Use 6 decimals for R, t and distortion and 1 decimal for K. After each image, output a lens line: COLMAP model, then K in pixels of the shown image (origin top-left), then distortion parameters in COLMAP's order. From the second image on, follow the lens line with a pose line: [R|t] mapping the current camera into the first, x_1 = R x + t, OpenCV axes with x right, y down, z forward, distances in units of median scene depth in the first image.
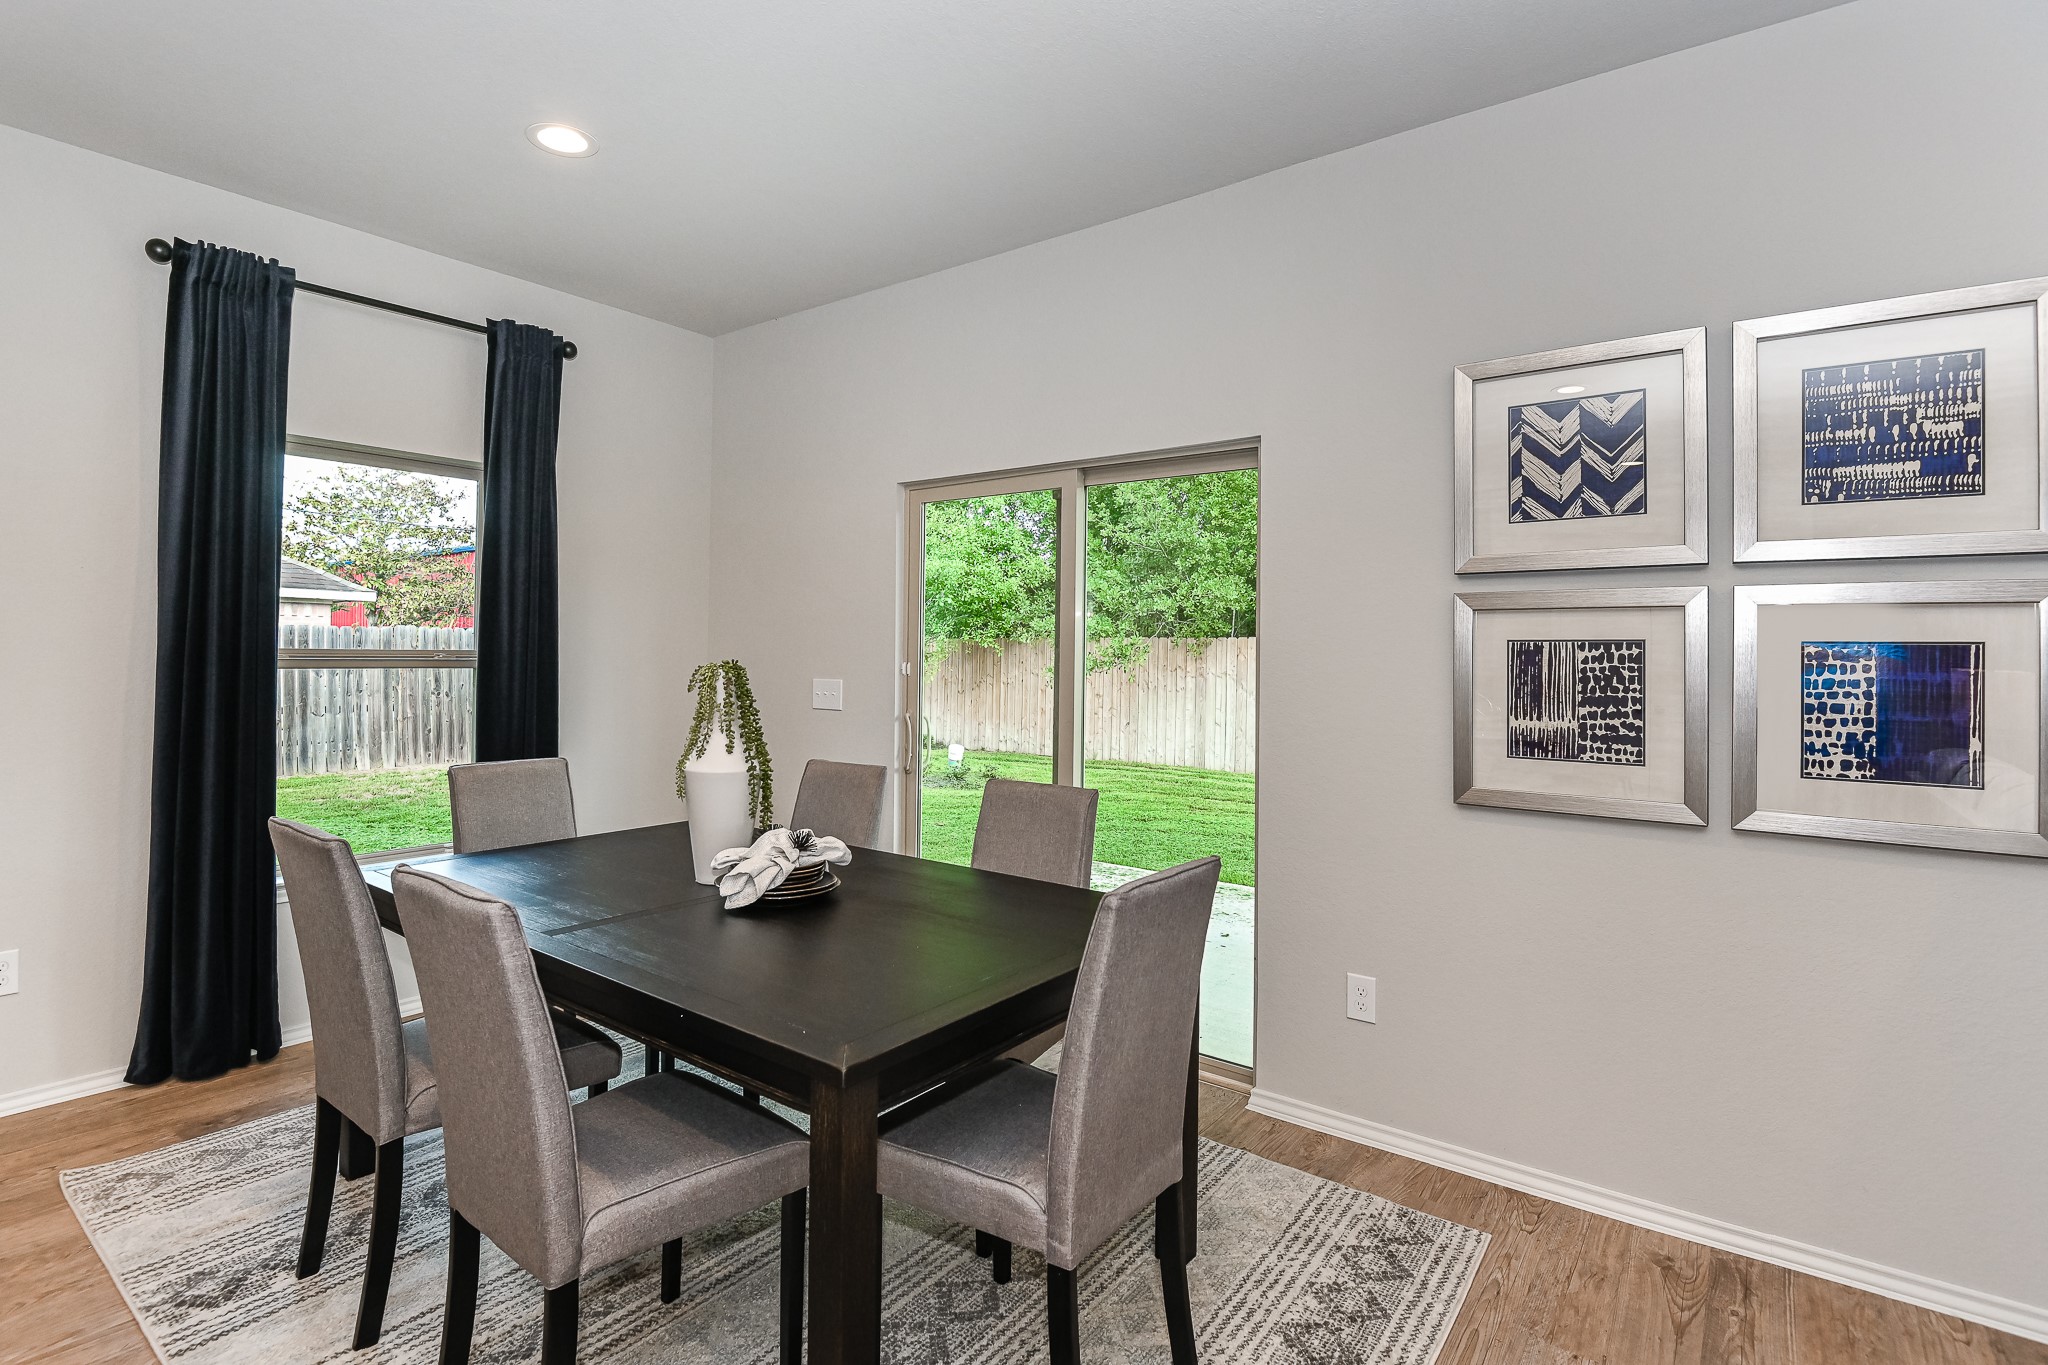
lens RADIAL K [[990.4, 0, 1009.7], [0, 990.4, 637.6], [0, 0, 1]] dist [-0.003488, -0.010766]
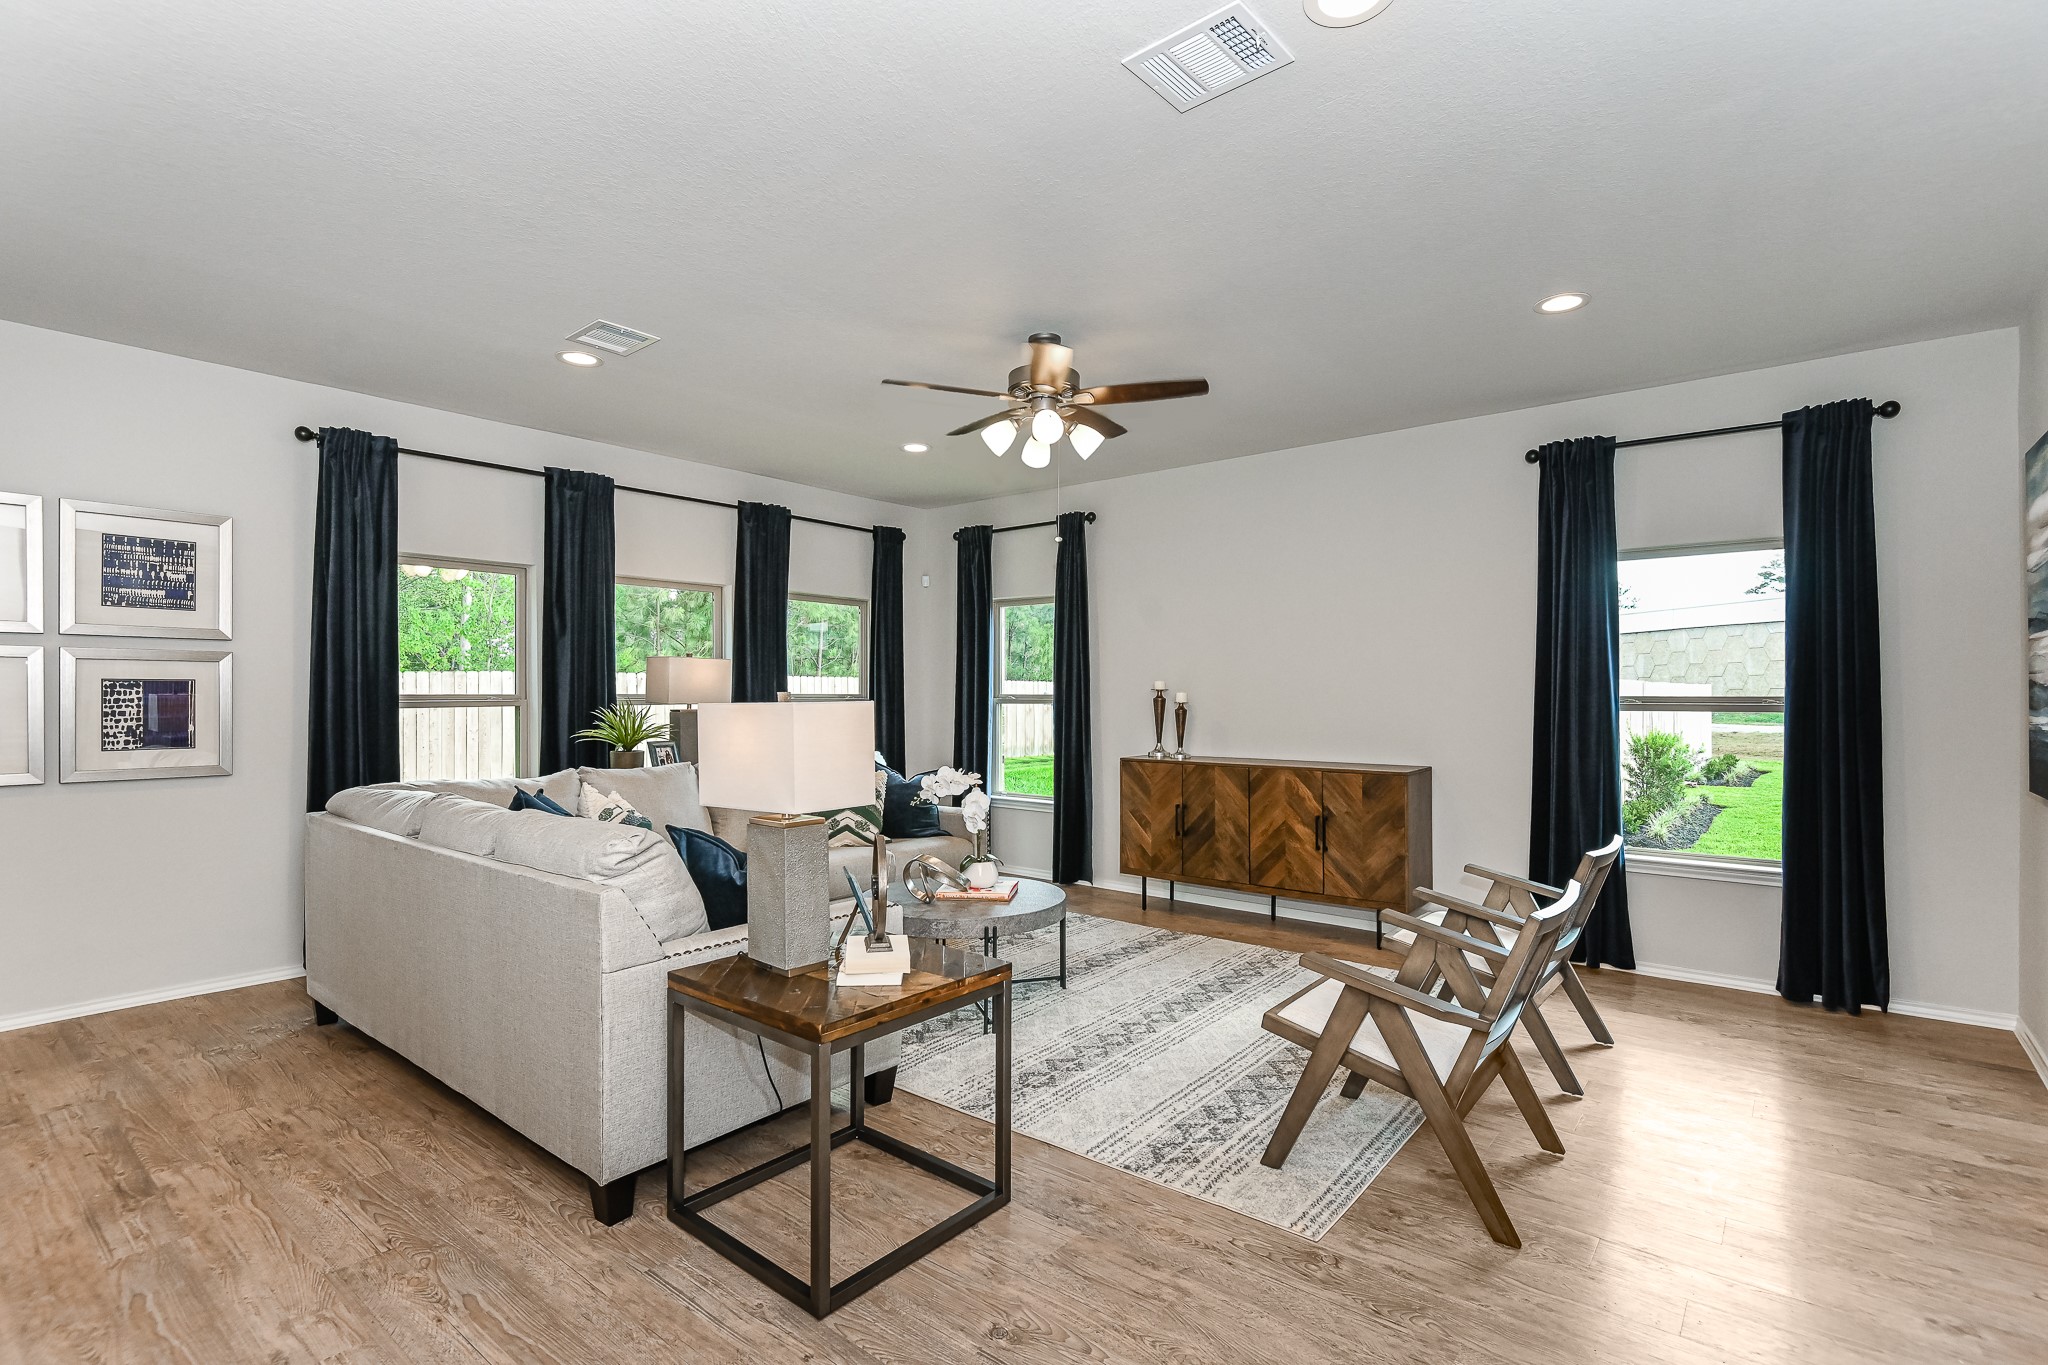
lens RADIAL K [[959.4, 0, 1040.3], [0, 959.4, 695.2], [0, 0, 1]] dist [-0.004126, -0.001754]
pose [[0.025666, -0.014959, 0.999559, -0.863342], [-0.015621, 0.999760, 0.015364, -0.018430], [-0.999549, -0.016009, 0.025426, -0.746841]]
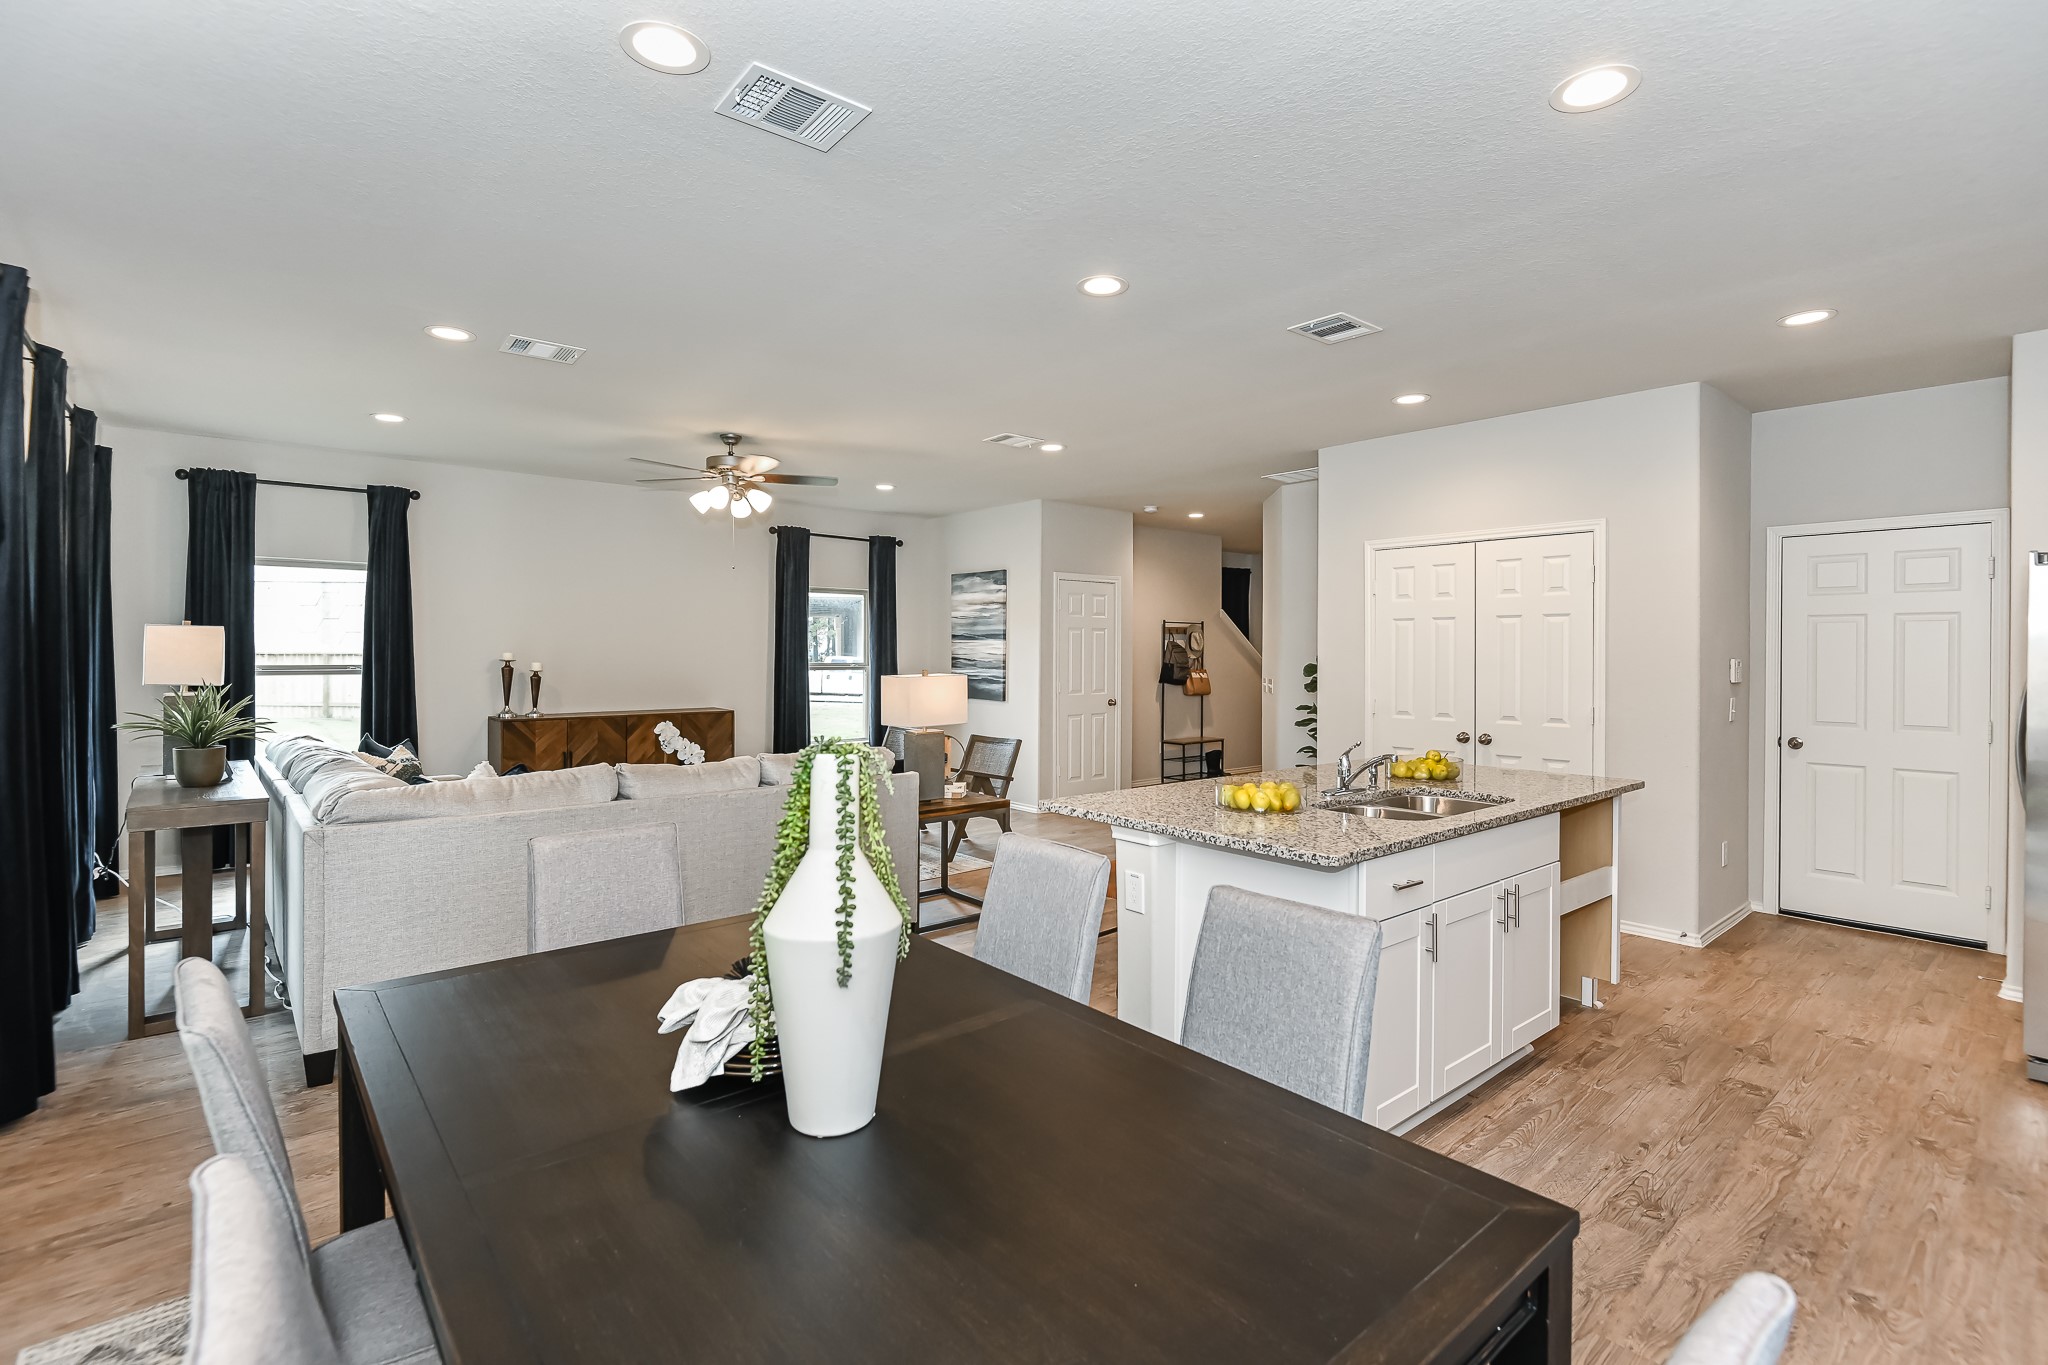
lens RADIAL K [[949.6, 0, 1027.0], [0, 949.6, 657.6], [0, 0, 1]] dist [0.002387, -0.006981]
pose [[-0.978385, -0.018570, 0.205958, -0.513734], [-0.020290, 0.999775, -0.006238, -0.021755], [-0.205796, -0.010282, -0.978541, 1.531905]]
